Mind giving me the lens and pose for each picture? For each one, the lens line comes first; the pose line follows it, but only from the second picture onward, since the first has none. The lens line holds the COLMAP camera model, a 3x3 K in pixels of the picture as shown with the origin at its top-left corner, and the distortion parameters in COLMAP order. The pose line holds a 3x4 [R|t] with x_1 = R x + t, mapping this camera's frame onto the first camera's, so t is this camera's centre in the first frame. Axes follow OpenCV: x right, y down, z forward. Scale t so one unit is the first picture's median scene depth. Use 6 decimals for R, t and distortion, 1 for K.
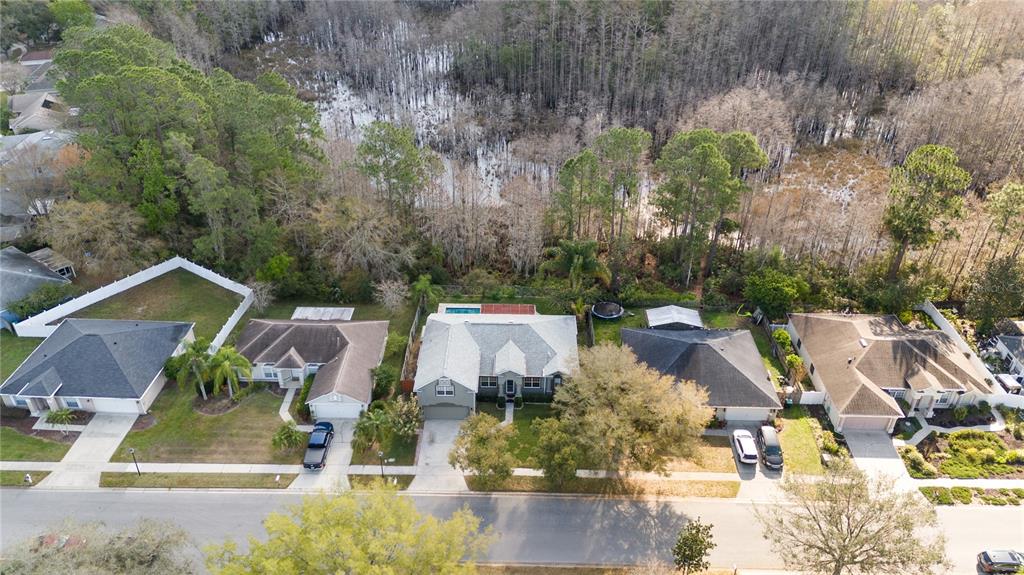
lens RADIAL K [[753.9, 0, 512.0], [0, 753.9, 287.5], [0, 0, 1]] dist [0.078633, -0.081591]
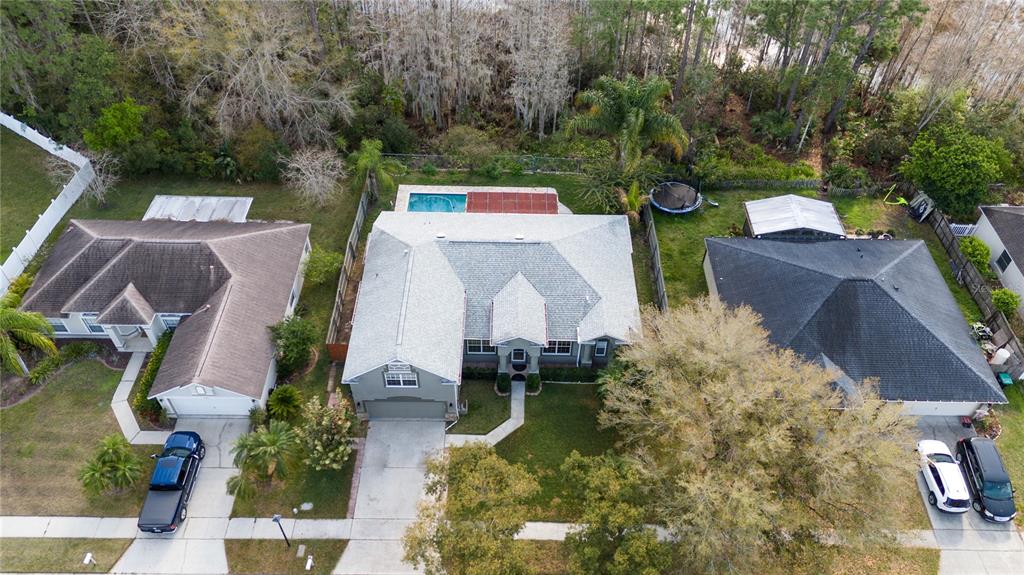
lens RADIAL K [[753.9, 0, 512.0], [0, 753.9, 287.5], [0, 0, 1]] dist [0.078633, -0.081591]
pose [[0.999952, -0.001400, 0.009710, -0.012600], [-0.001040, 0.969065, 0.246805, -0.057201], [-0.009755, -0.246803, 0.969017, 0.442389]]
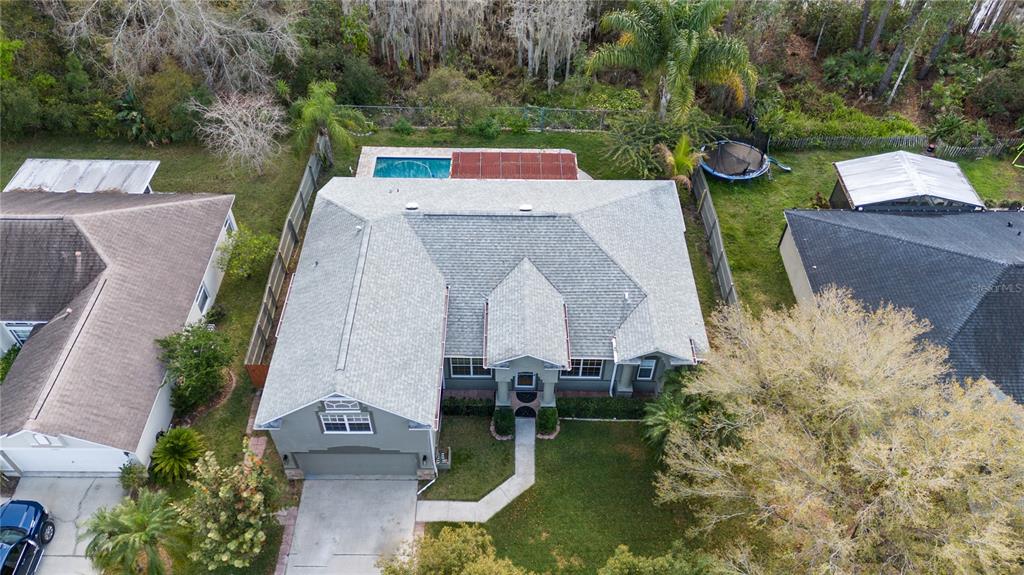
lens RADIAL K [[762.7, 0, 504.2], [0, 762.7, 287.7], [0, 0, 1]] dist [0.067064, -0.055063]
pose [[0.999973, -0.006903, 0.002690, -0.013861], [0.006022, 0.968791, 0.247806, -0.012380], [-0.004317, -0.247783, 0.968806, 0.606091]]
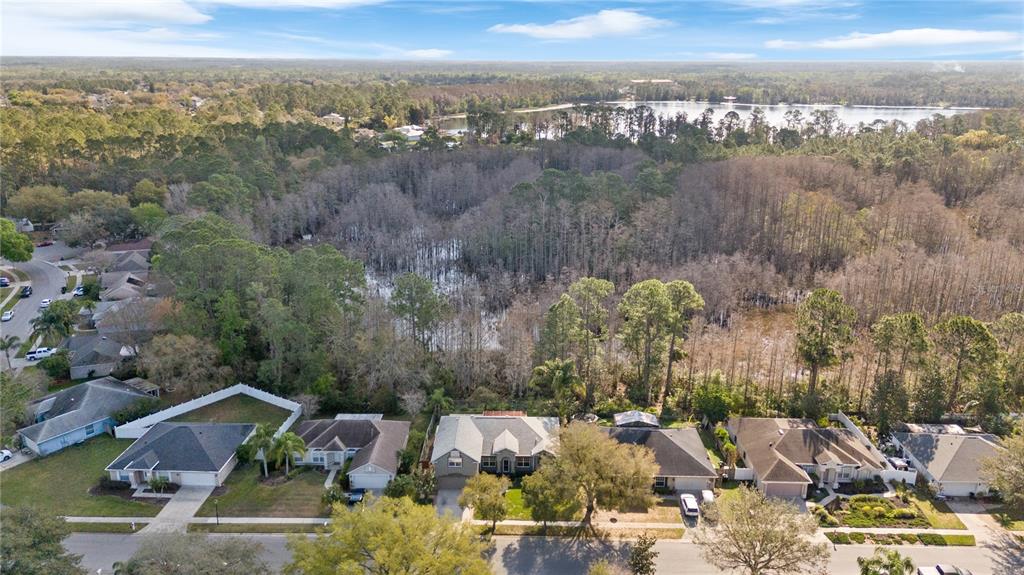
lens RADIAL K [[753.9, 0, 512.0], [0, 753.9, 287.5], [0, 0, 1]] dist [0.078633, -0.081591]
pose [[0.999991, -0.003666, -0.001990, 0.010723], [0.002988, 0.962452, -0.271435, 0.183193], [0.002910, 0.271427, 0.962455, -0.297816]]
